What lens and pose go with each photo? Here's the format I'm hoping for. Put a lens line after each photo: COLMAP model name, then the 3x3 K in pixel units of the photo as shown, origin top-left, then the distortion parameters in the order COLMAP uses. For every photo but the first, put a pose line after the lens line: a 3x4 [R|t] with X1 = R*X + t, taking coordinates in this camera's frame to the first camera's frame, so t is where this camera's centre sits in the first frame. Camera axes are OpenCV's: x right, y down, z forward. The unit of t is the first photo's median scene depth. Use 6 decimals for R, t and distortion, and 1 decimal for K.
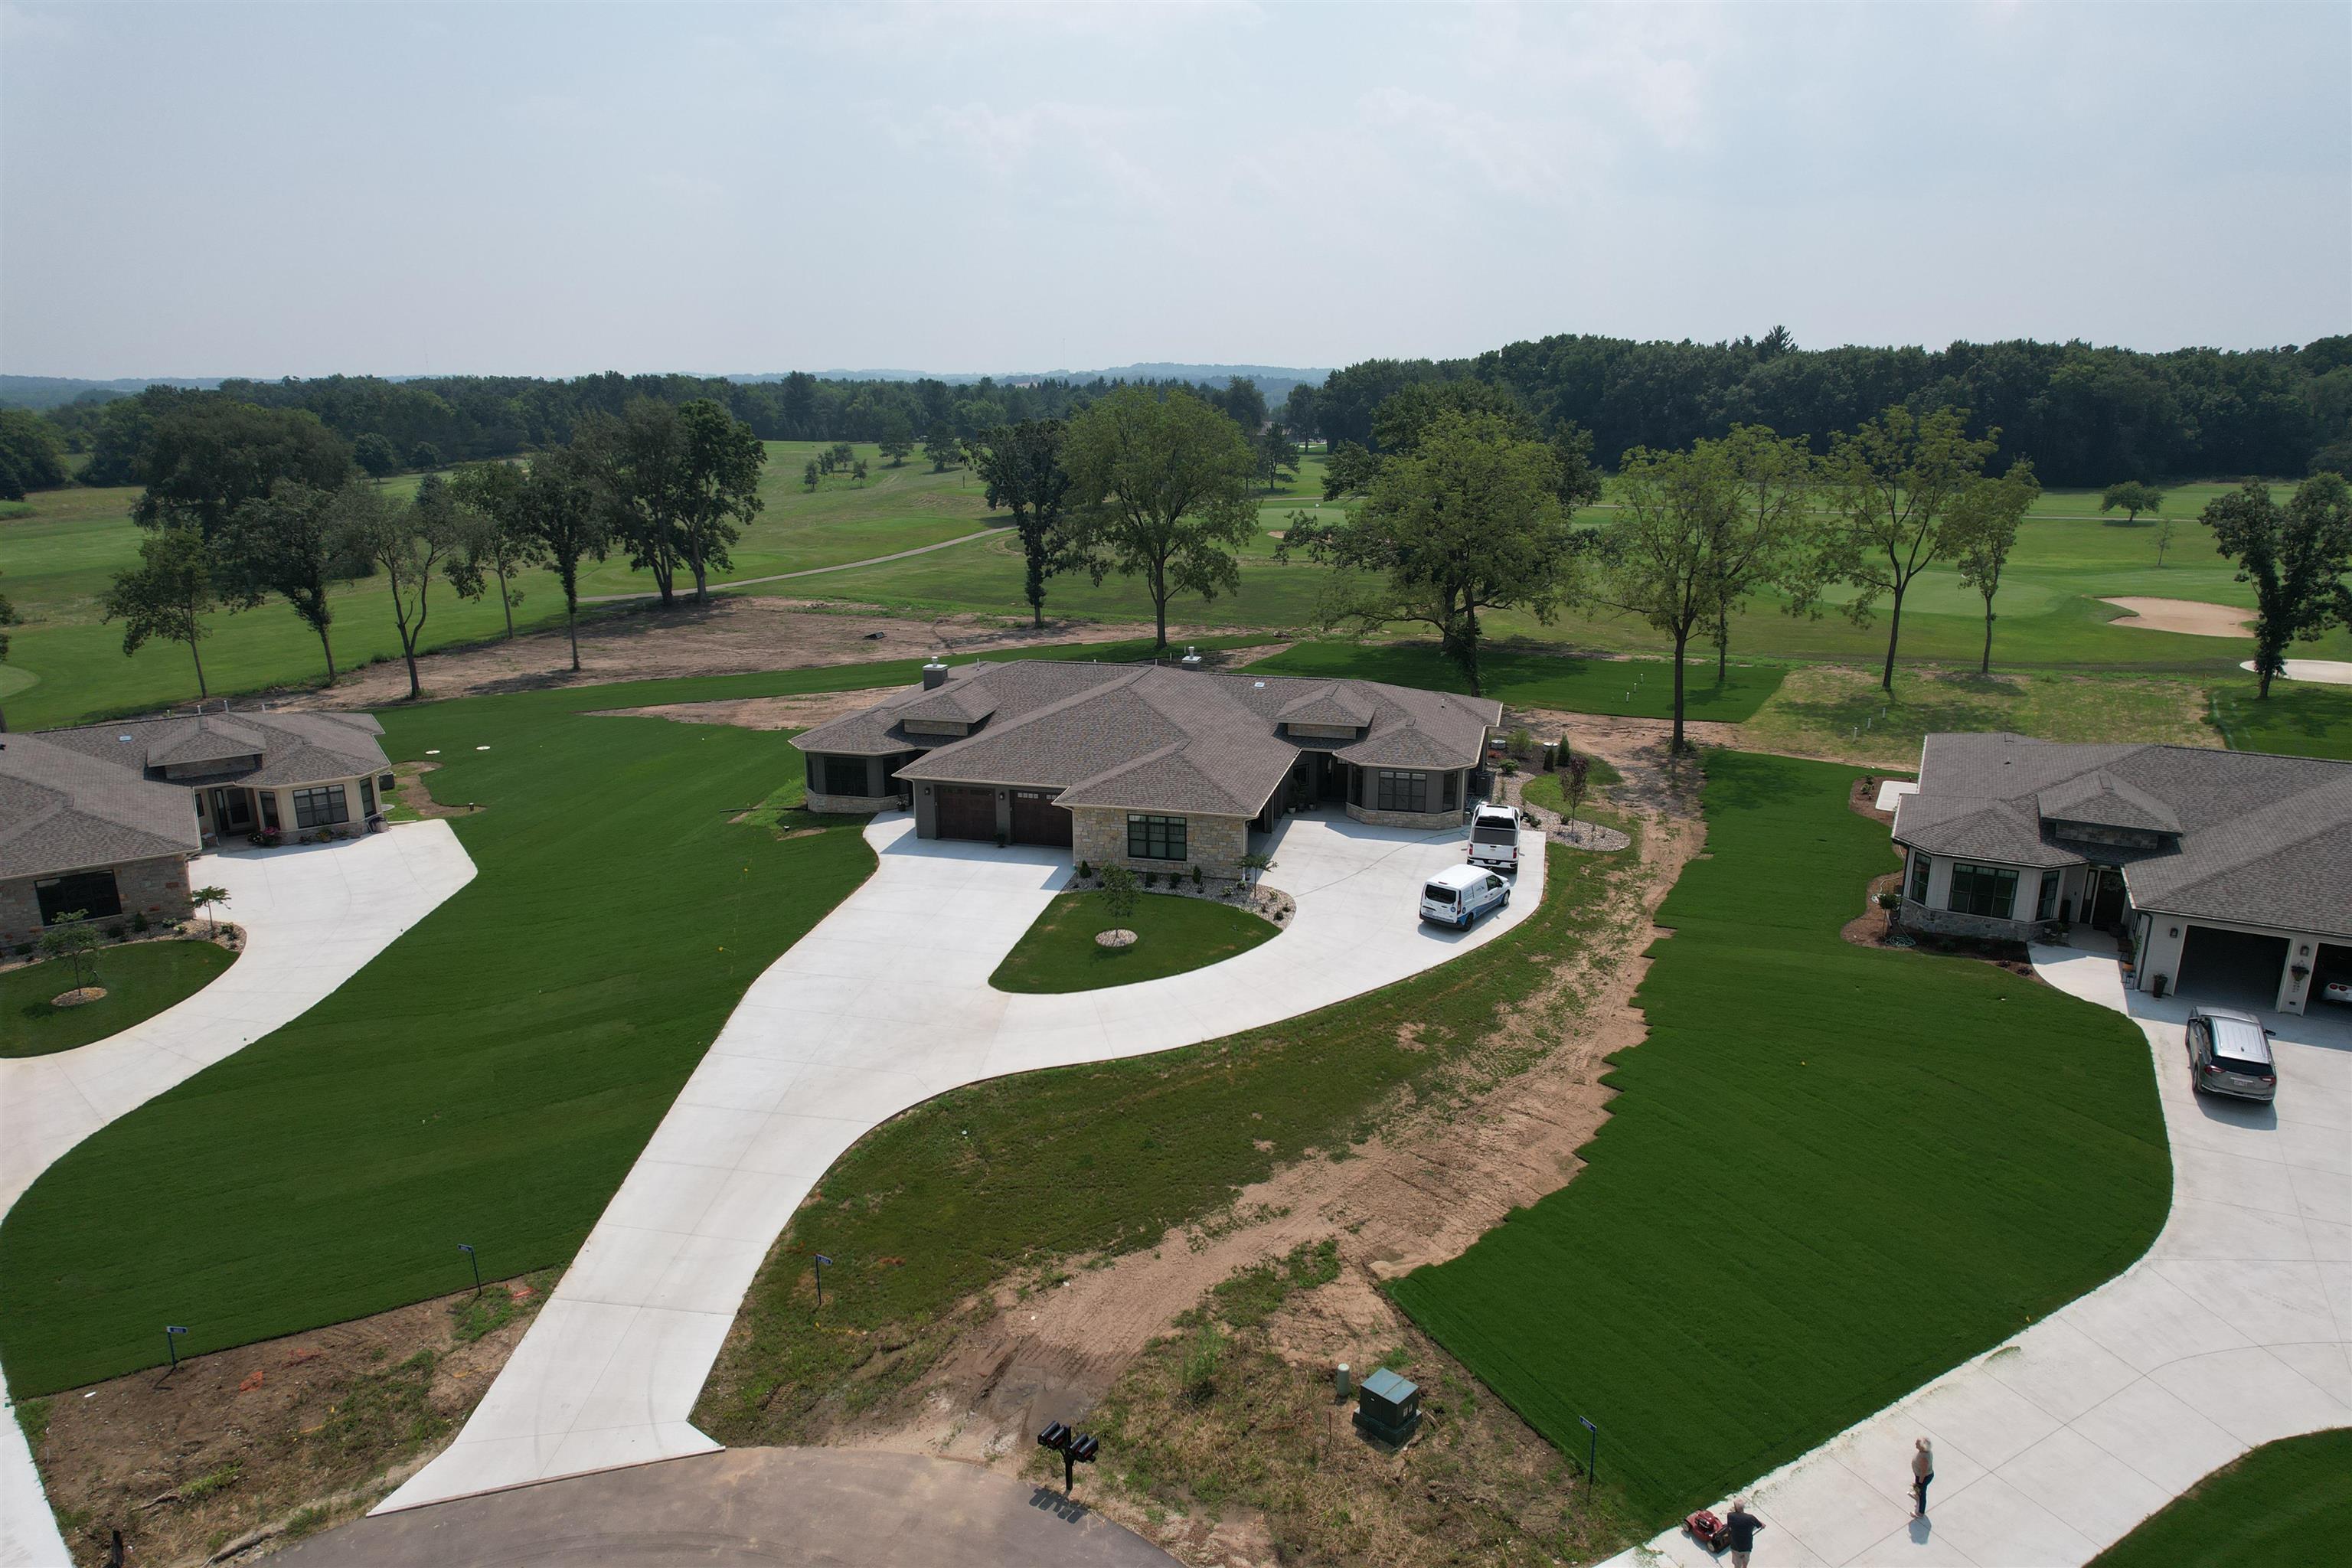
lens RADIAL K [[1503.7, 0, 1185.0], [0, 1503.7, 792.0], [0, 0, 1]] dist [-0.079289, 0.071088]
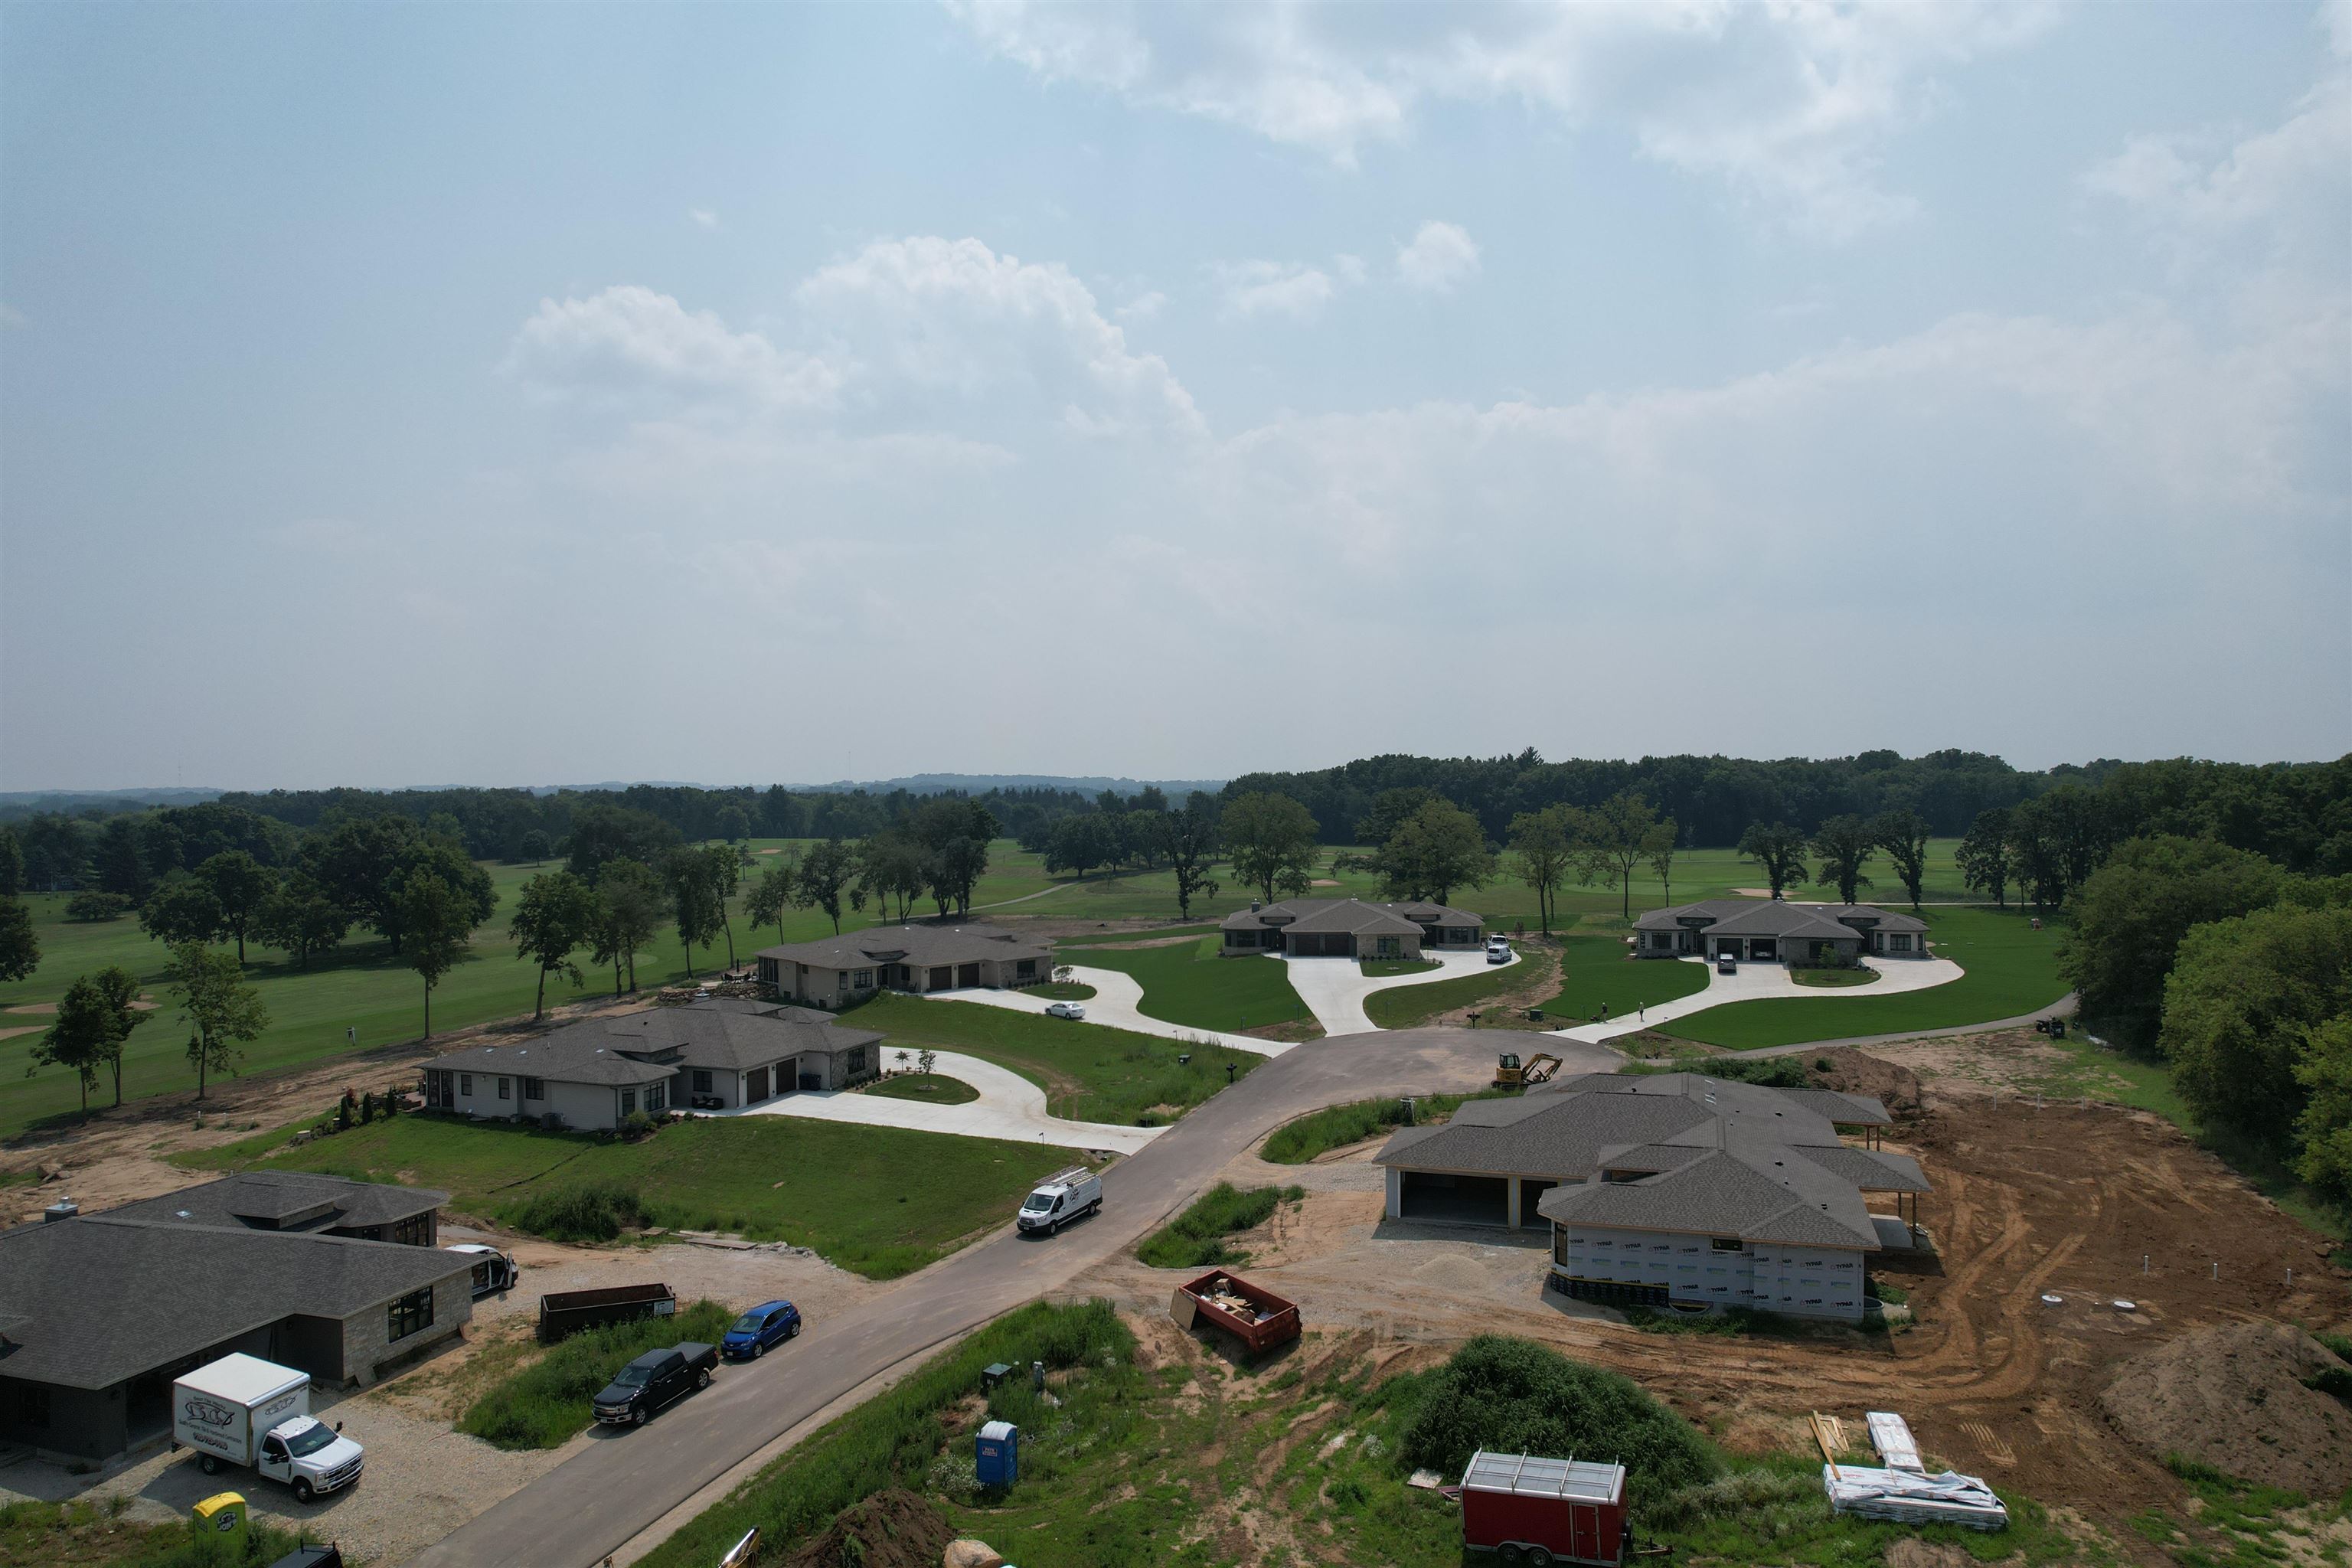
lens RADIAL K [[1503.7, 0, 1185.0], [0, 1503.7, 792.0], [0, 0, 1]] dist [-0.079289, 0.071088]
pose [[0.987312, -0.009928, 0.158484, -0.642267], [0.051330, 0.964417, -0.259356, 0.356194], [-0.150270, 0.264200, 0.952689, -1.305460]]
